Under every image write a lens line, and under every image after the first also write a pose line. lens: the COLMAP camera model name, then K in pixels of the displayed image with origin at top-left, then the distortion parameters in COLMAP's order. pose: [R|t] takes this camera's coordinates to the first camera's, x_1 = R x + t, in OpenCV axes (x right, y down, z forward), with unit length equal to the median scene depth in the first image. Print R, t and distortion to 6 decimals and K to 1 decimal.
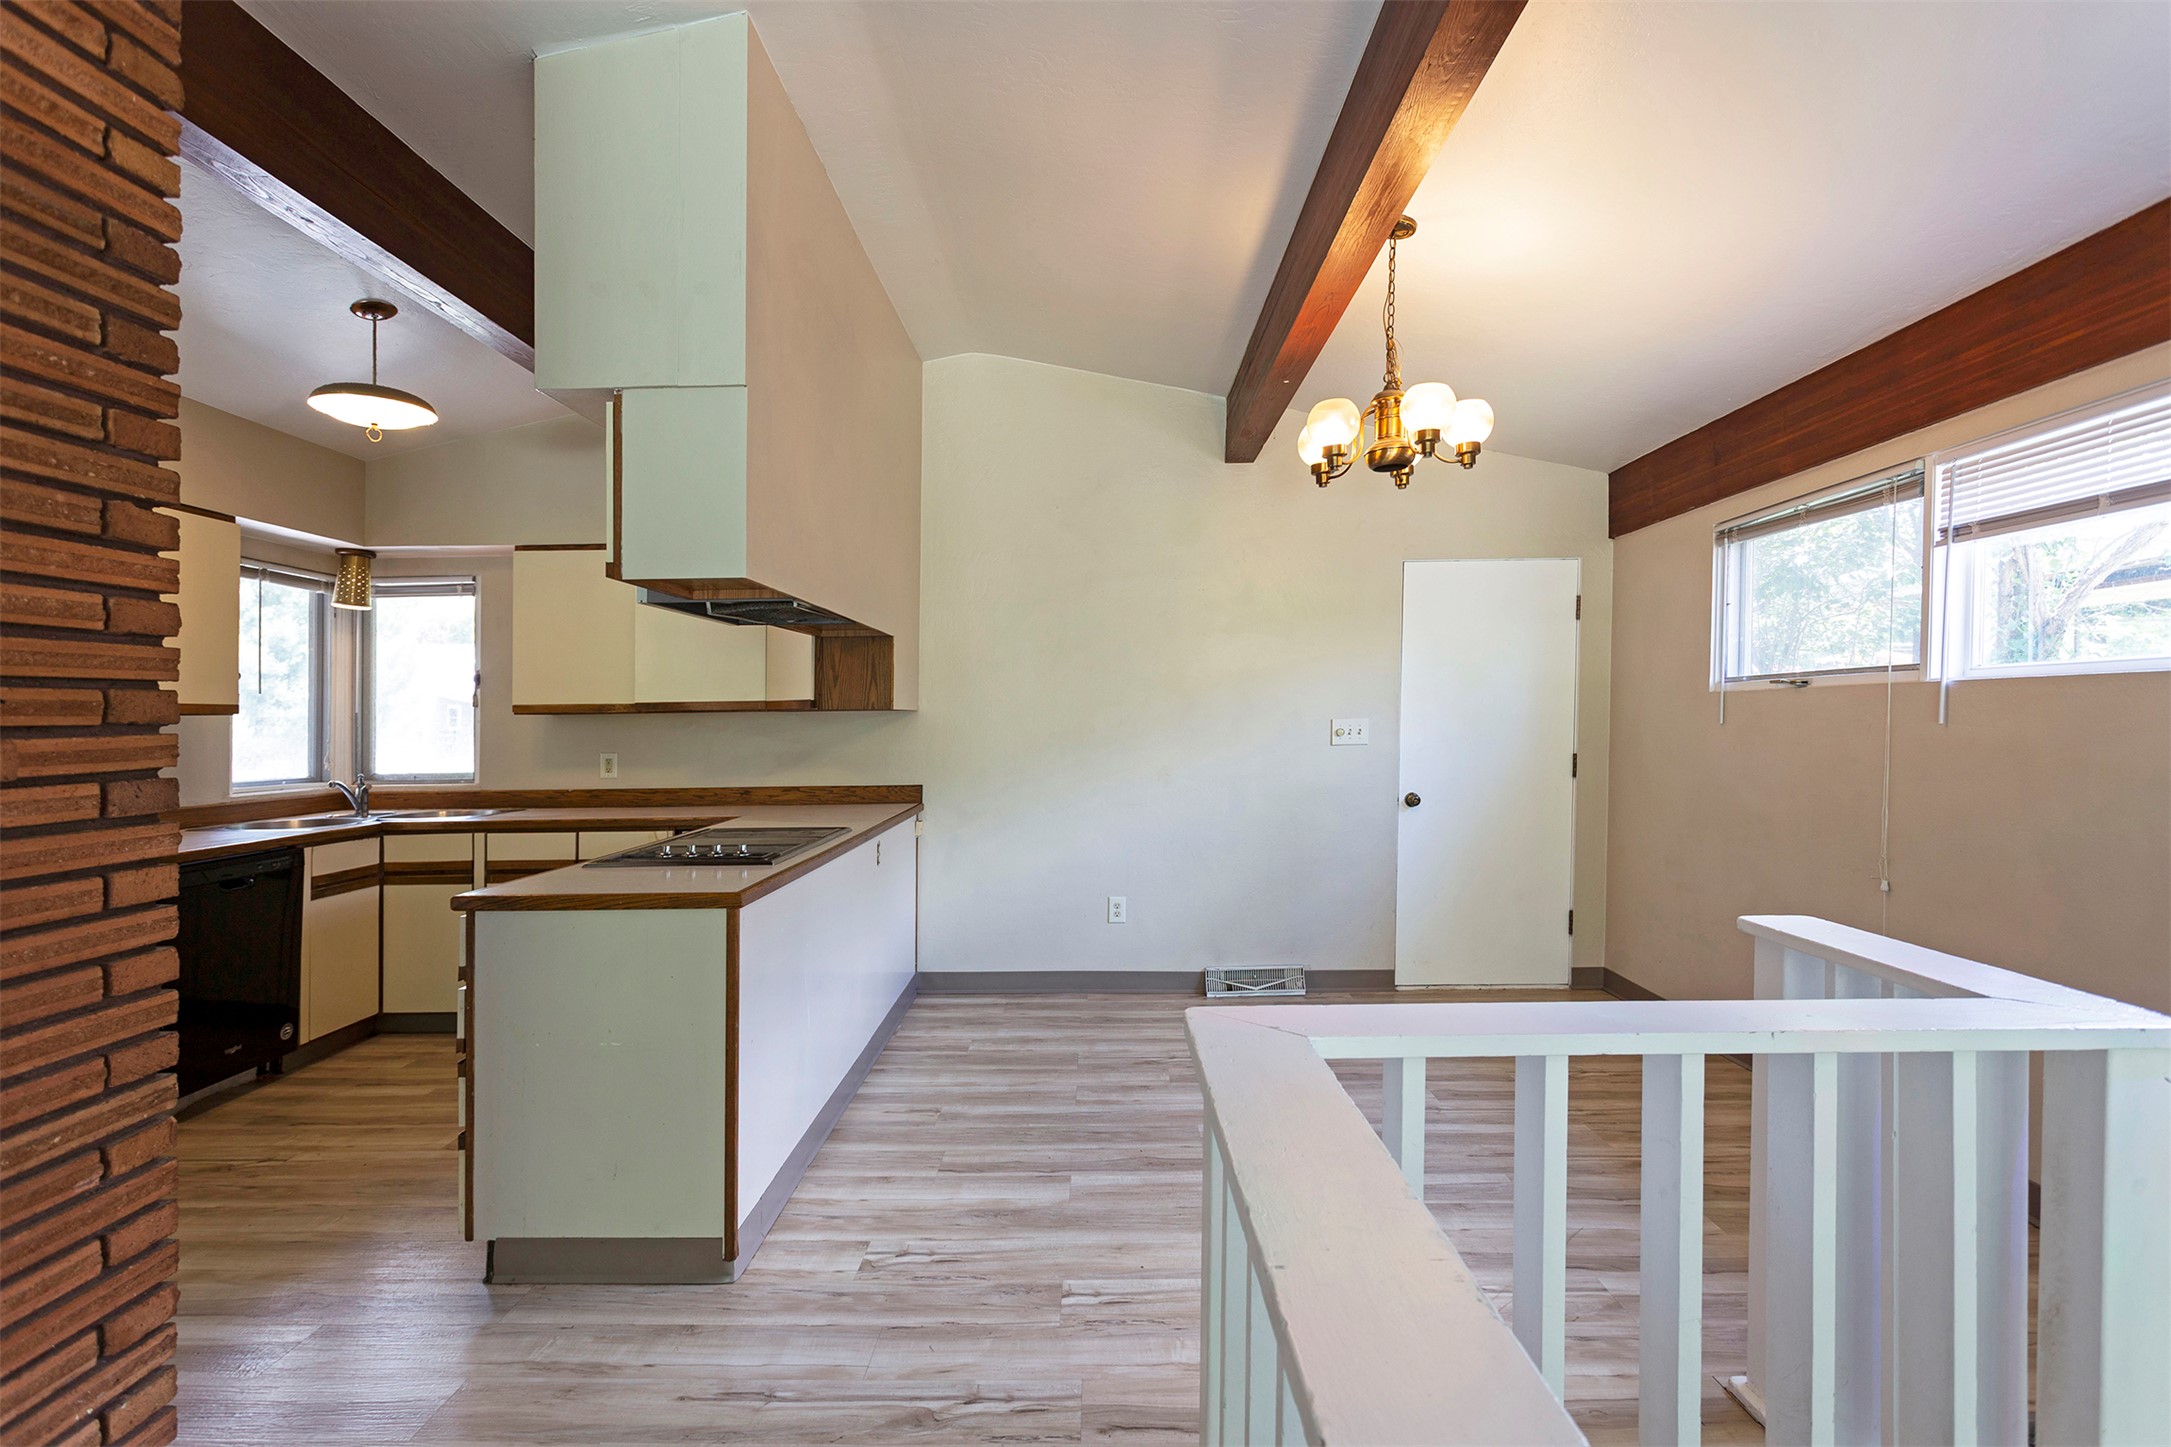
lens RADIAL K [[1040.5, 0, 1083.5], [0, 1040.5, 703.6], [0, 0, 1]] dist [-0.000955, 0.000867]
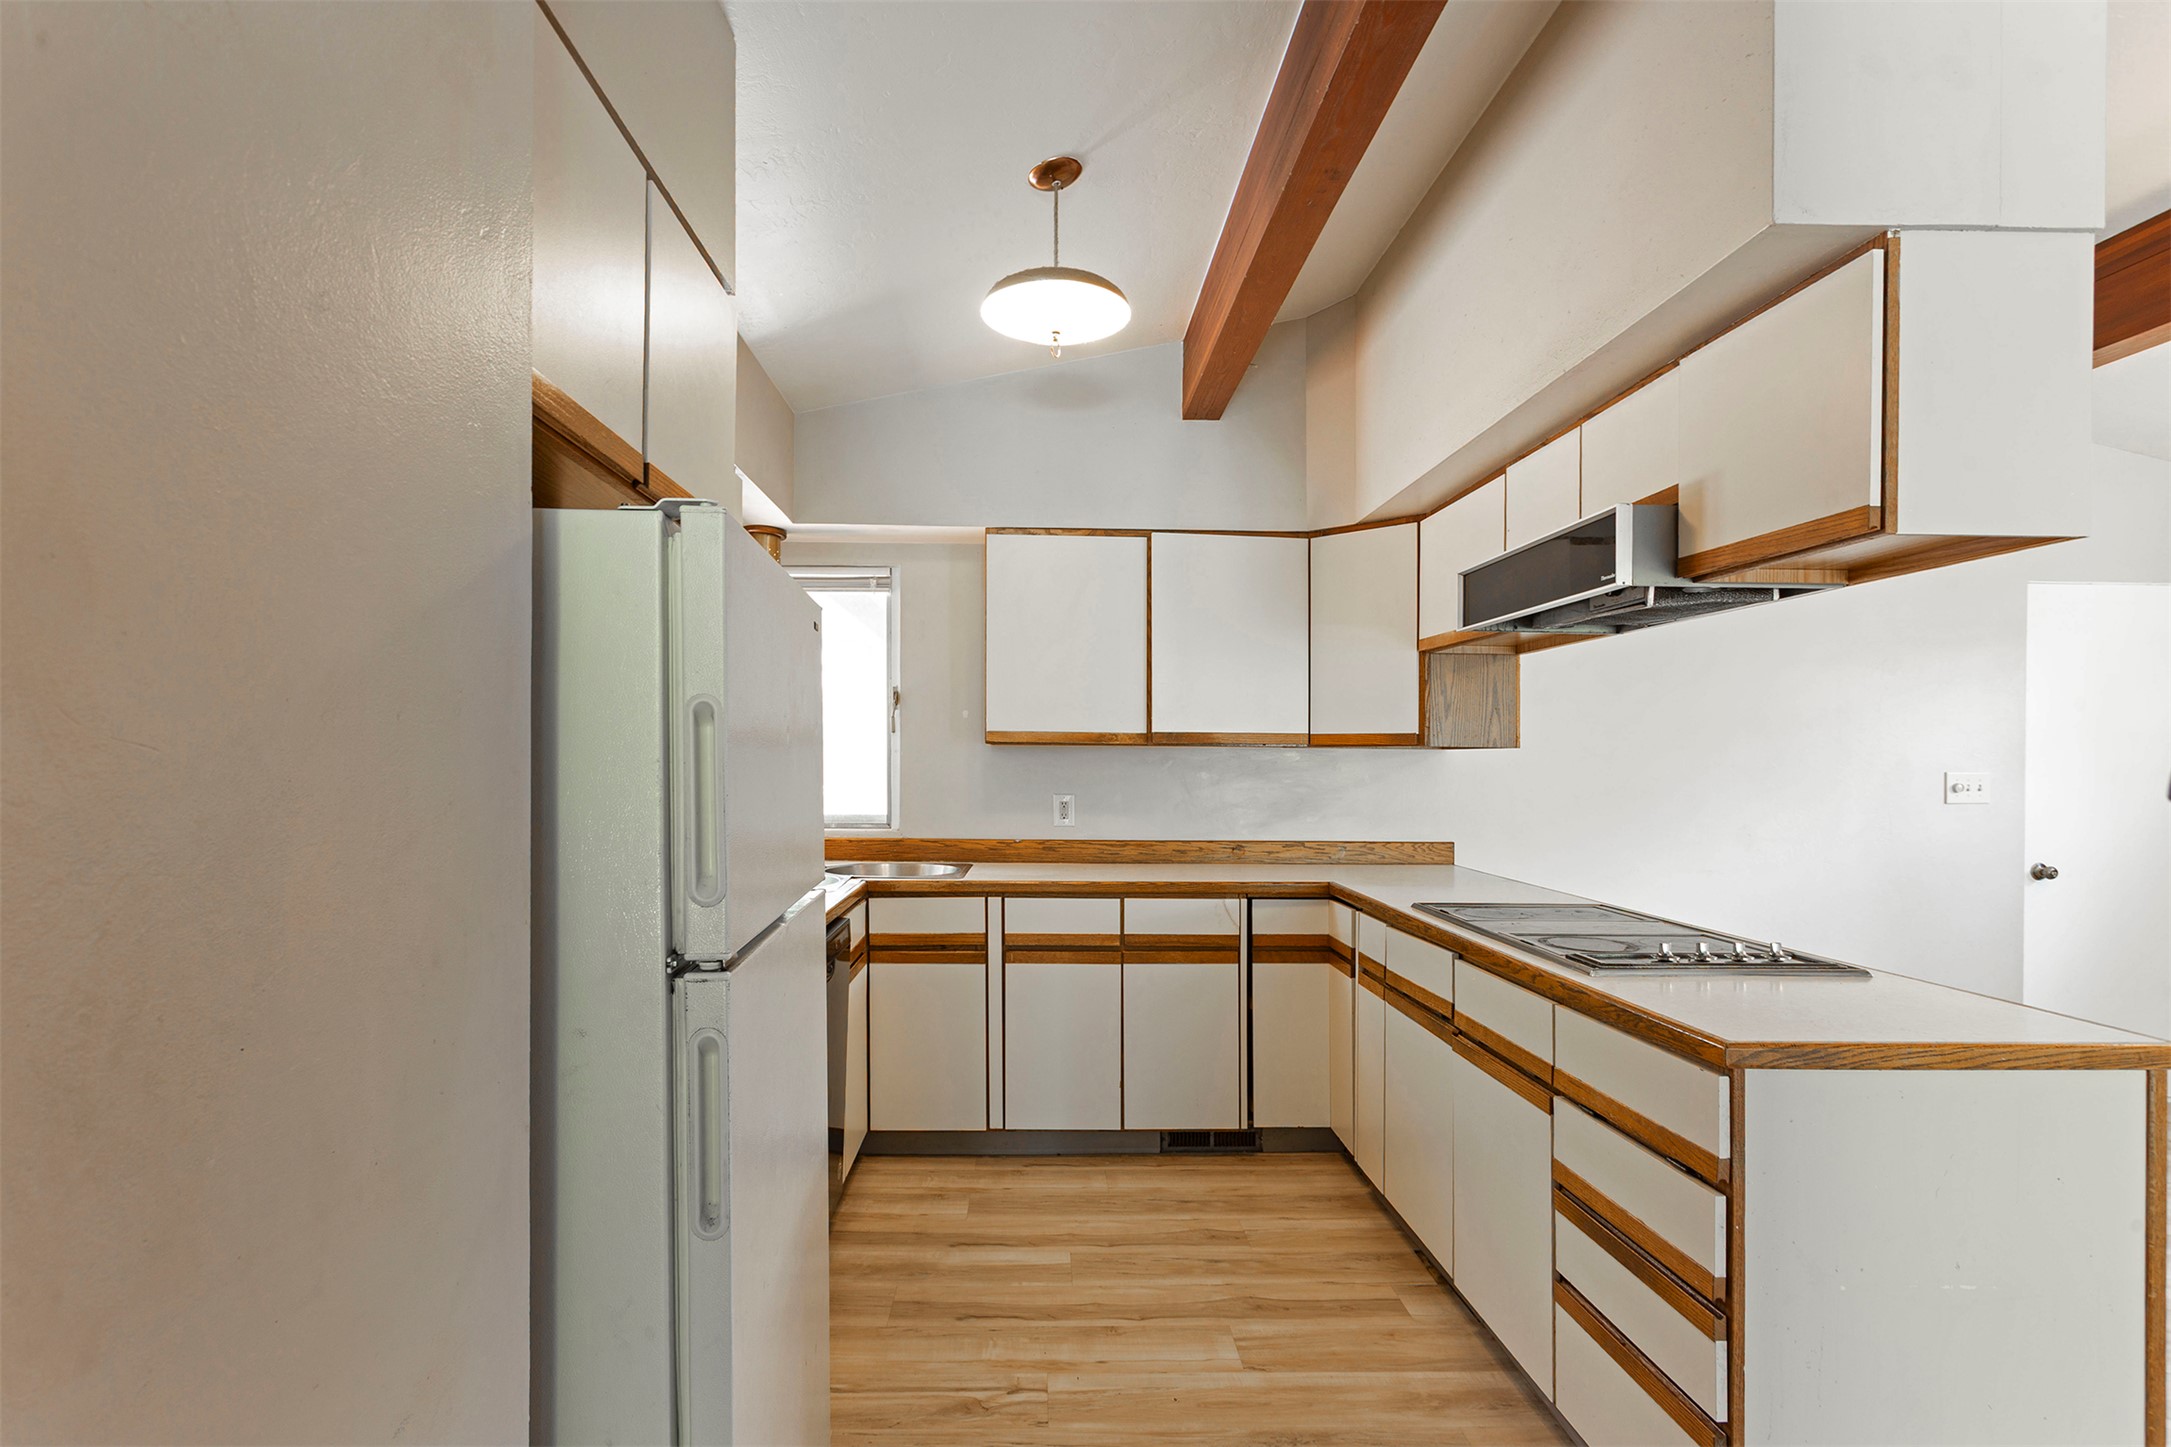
lens RADIAL K [[1040.5, 0, 1055.0], [0, 1040.5, 744.9], [0, 0, 1]] dist [-0.000955, 0.000867]
pose [[0.998662, 0.022938, 0.046348, -0.619700], [-0.022935, 0.999737, -0.000600, 0.012811], [-0.046349, -0.000463, 0.998925, 0.253756]]
